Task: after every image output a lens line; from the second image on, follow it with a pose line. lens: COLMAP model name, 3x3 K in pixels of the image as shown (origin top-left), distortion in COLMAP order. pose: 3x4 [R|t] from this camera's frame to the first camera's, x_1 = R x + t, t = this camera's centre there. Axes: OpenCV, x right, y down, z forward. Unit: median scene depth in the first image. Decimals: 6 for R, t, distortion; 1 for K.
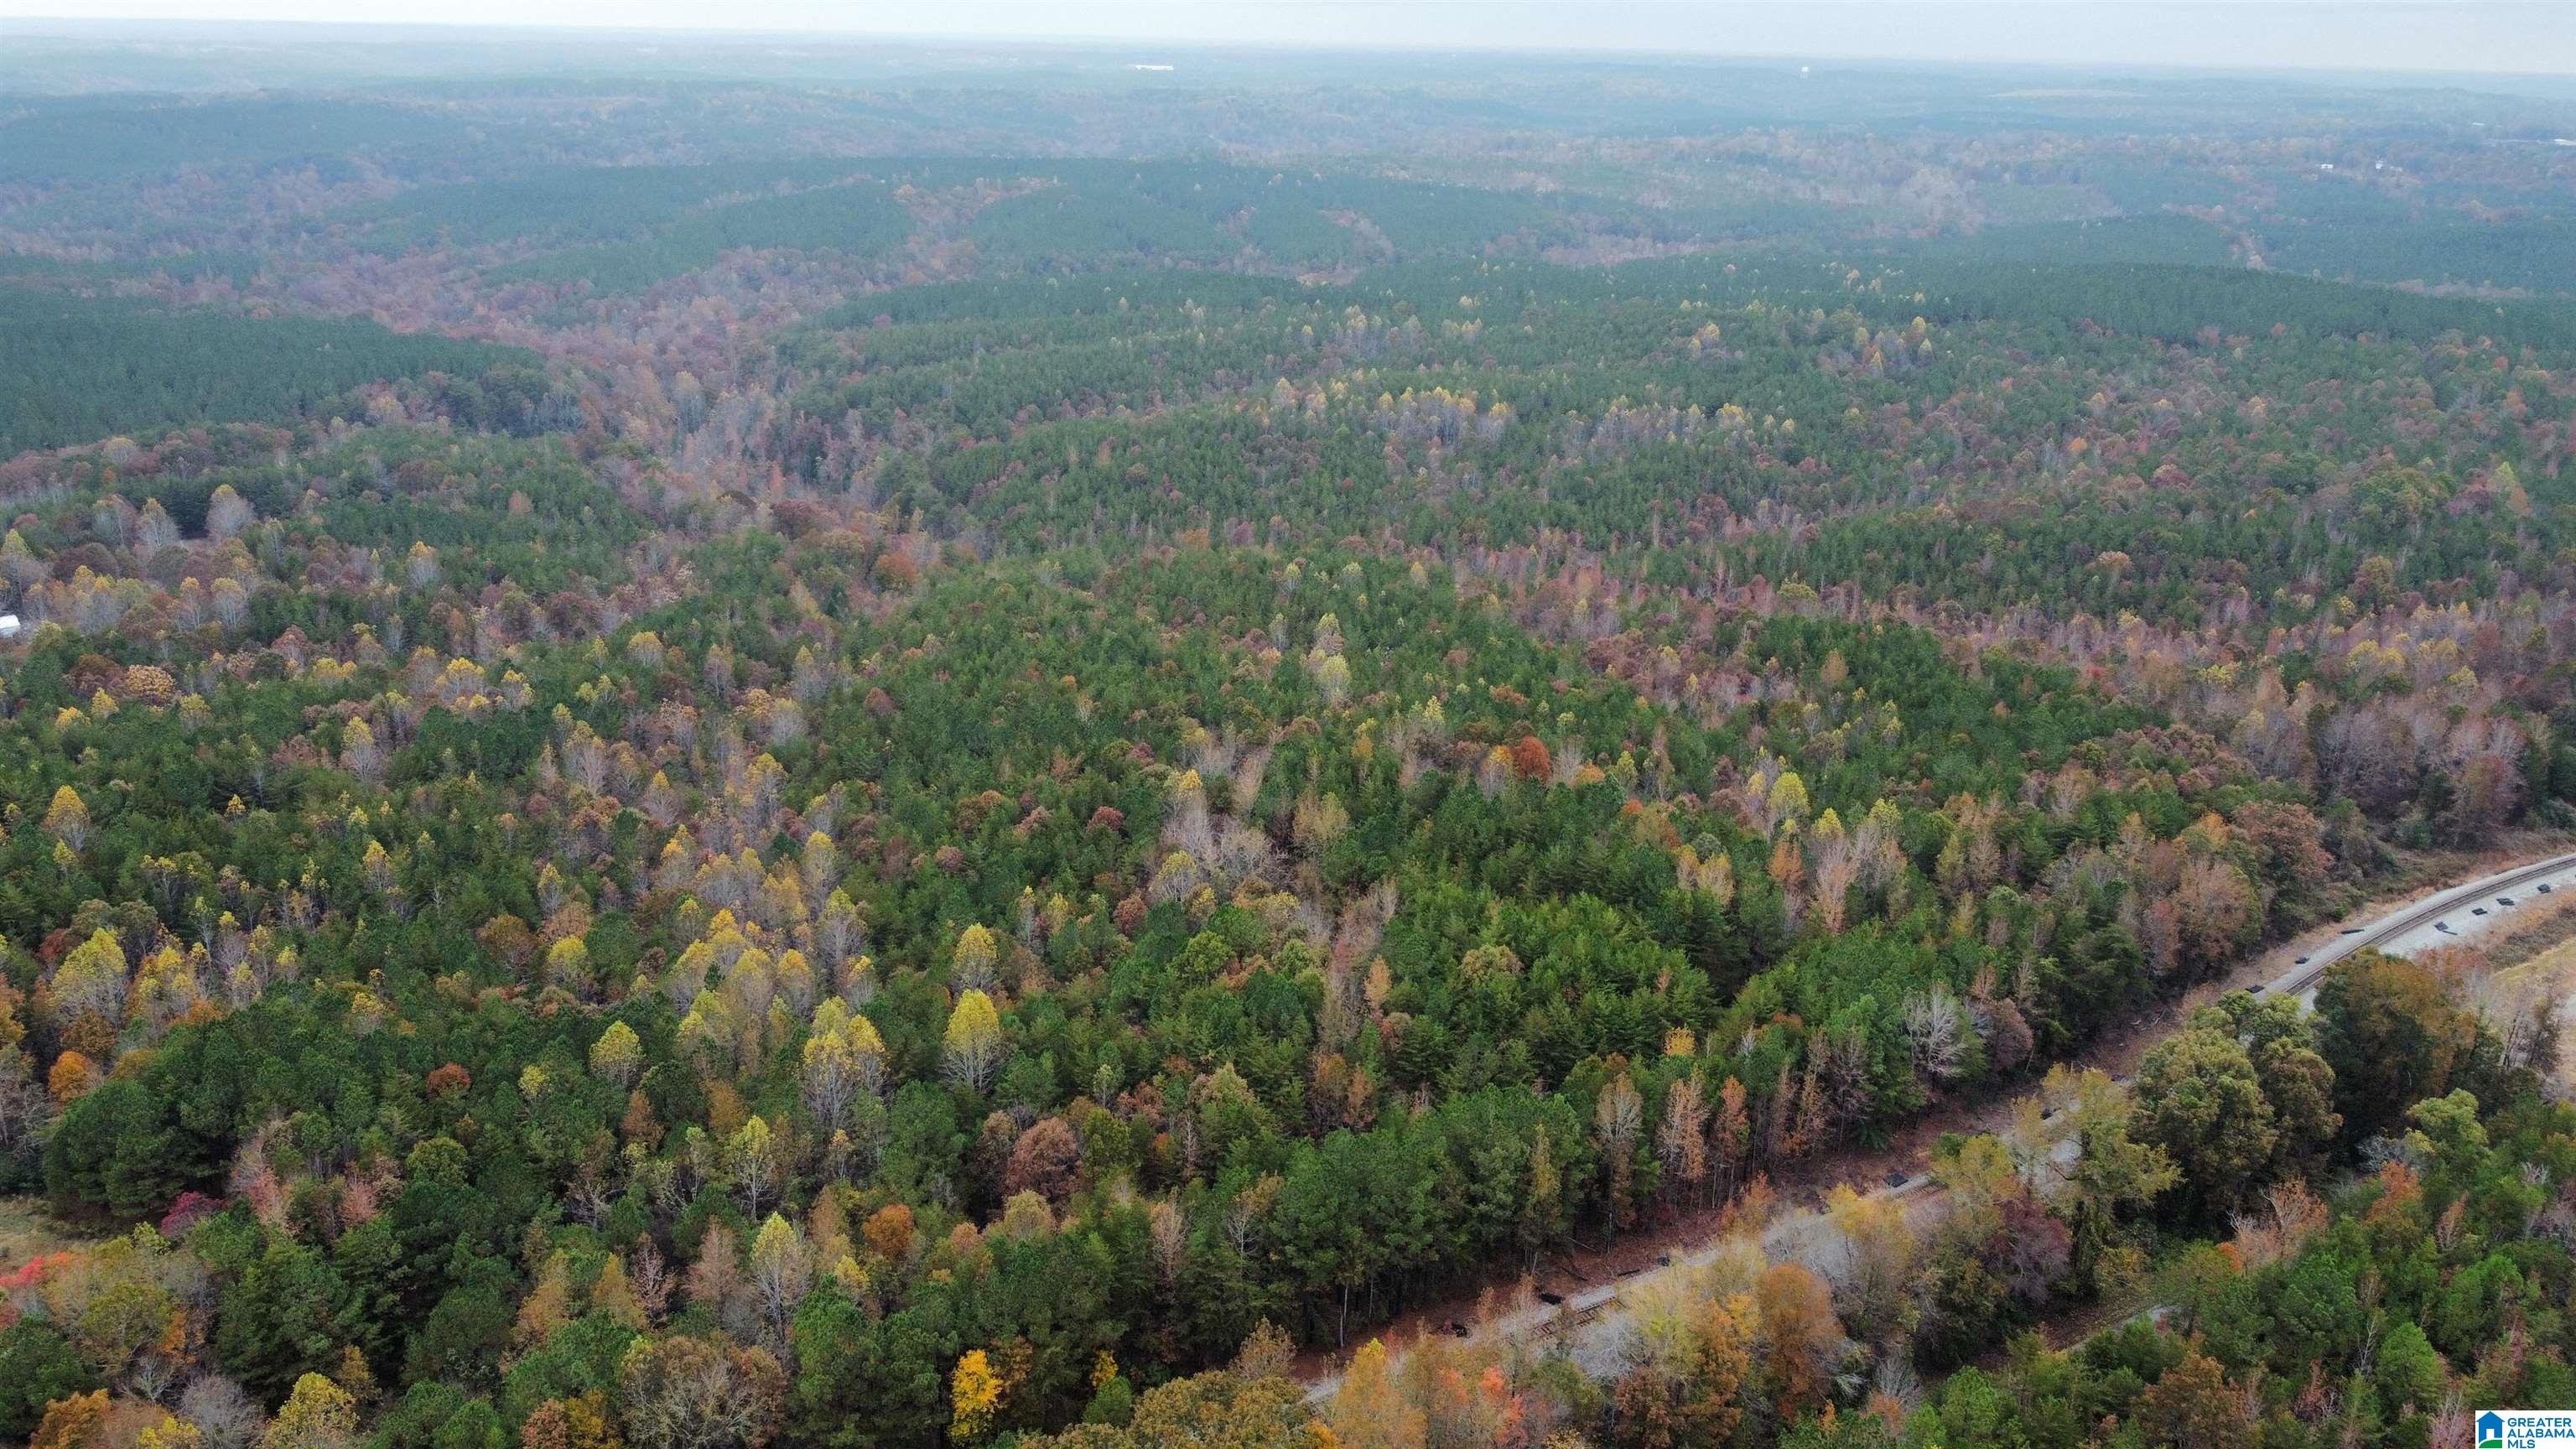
lens RADIAL K [[1956.4, 0, 1288.4], [0, 1956.4, 733.7], [0, 0, 1]] dist [-0.005331, -0.003151]
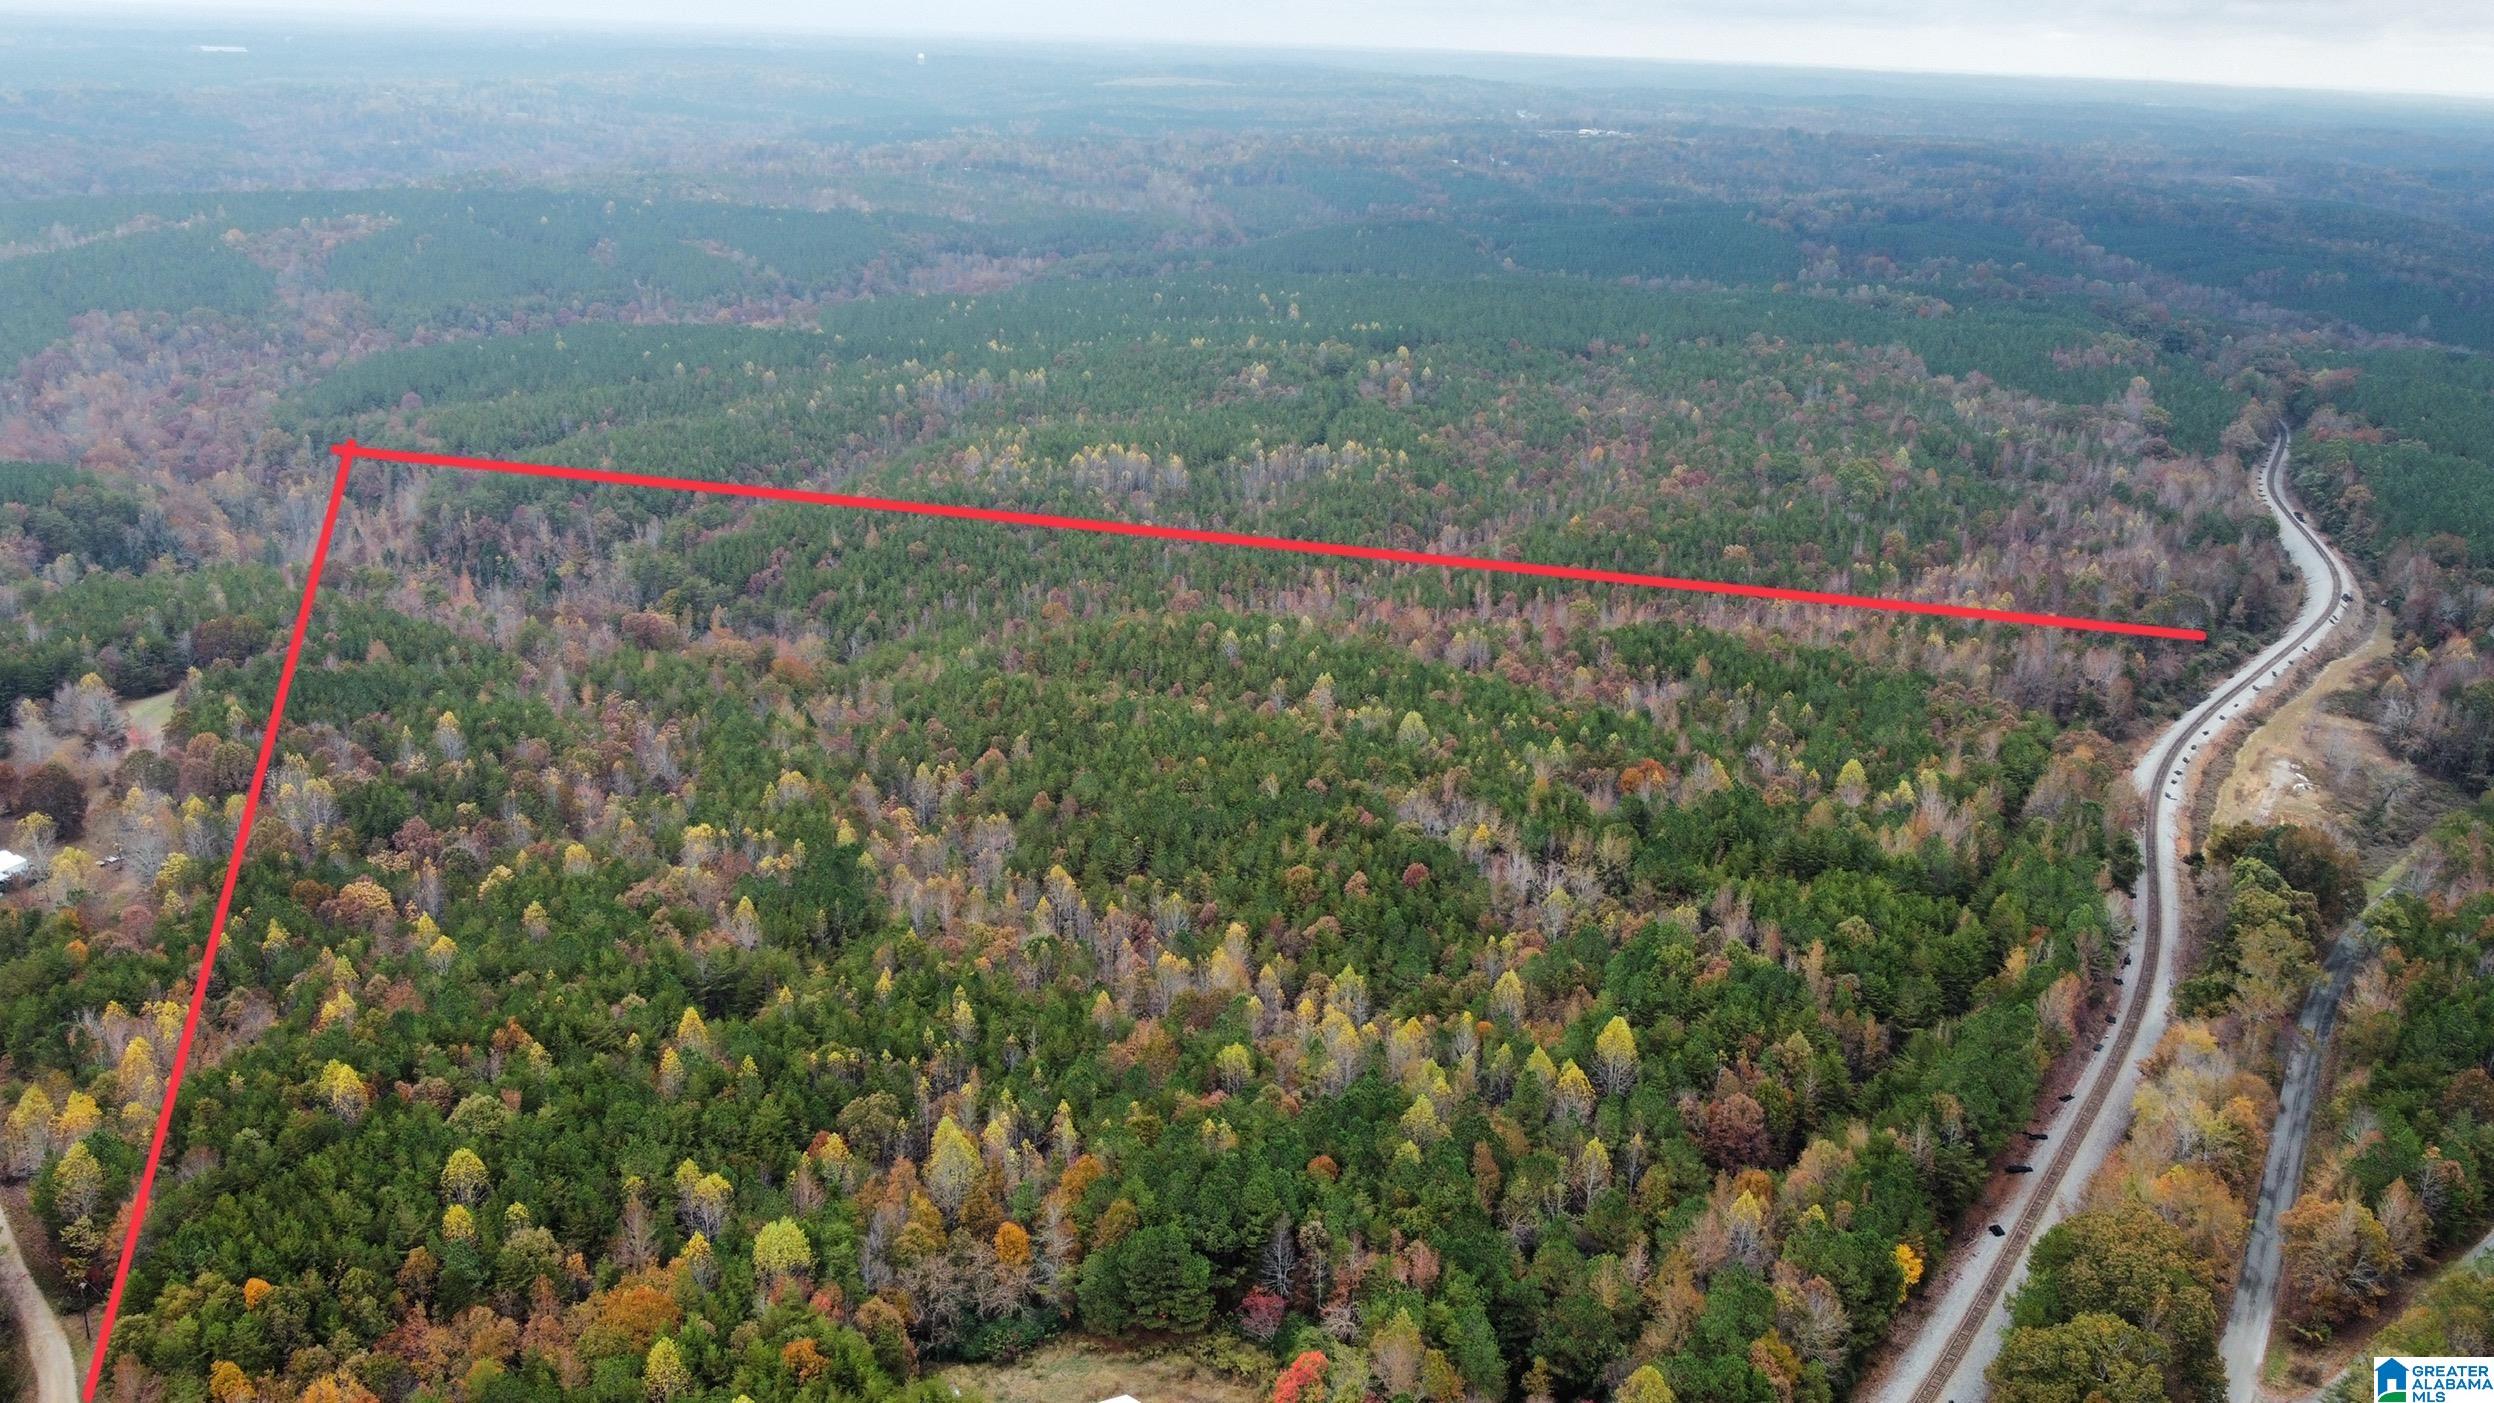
lens RADIAL K [[1894.1, 0, 1250.9], [0, 1894.1, 686.2], [0, 0, 1]] dist [-0.005331, -0.003151]
pose [[0.905439, -0.128585, 0.404532, -0.576761], [0.128439, 0.991332, 0.027630, -0.106145], [-0.404578, 0.026941, 0.914106, -0.062120]]
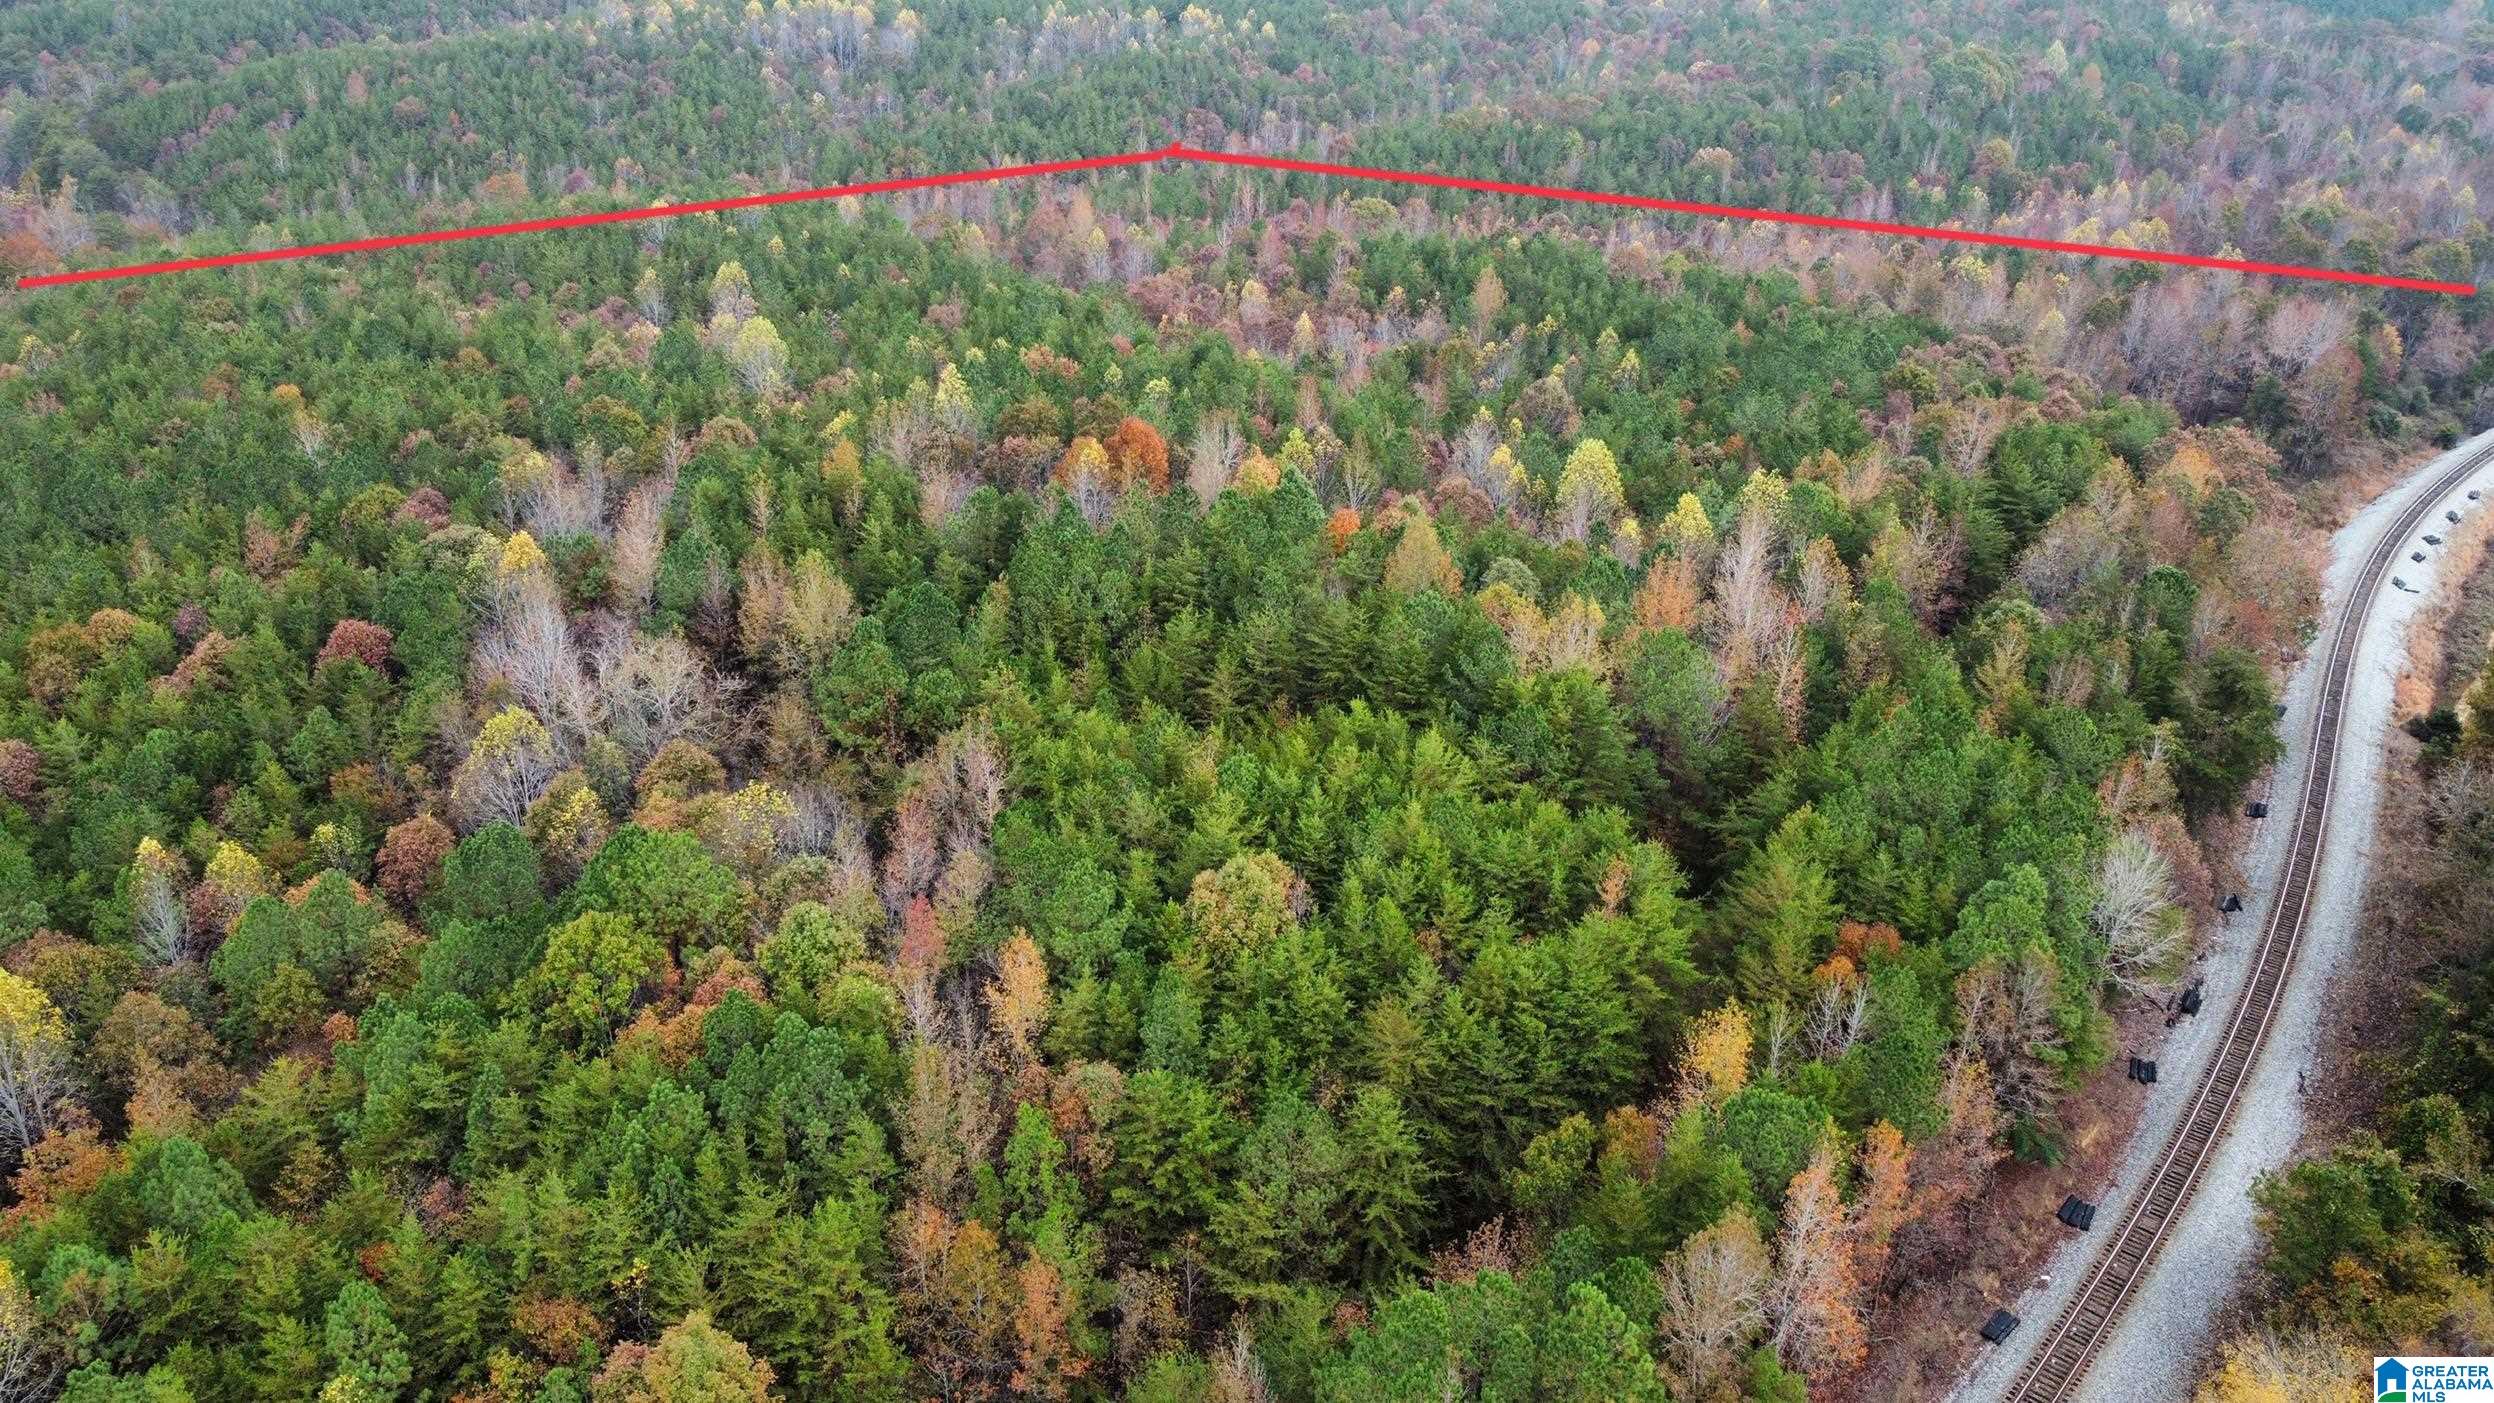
lens RADIAL K [[1894.1, 0, 1236.7], [0, 1894.1, 701.7], [0, 0, 1]] dist [-0.005331, -0.003151]
pose [[0.953667, -0.120030, 0.275885, -0.010977], [0.082673, 0.986221, 0.143297, 0.006070], [-0.289283, -0.113849, 0.950449, 0.405945]]
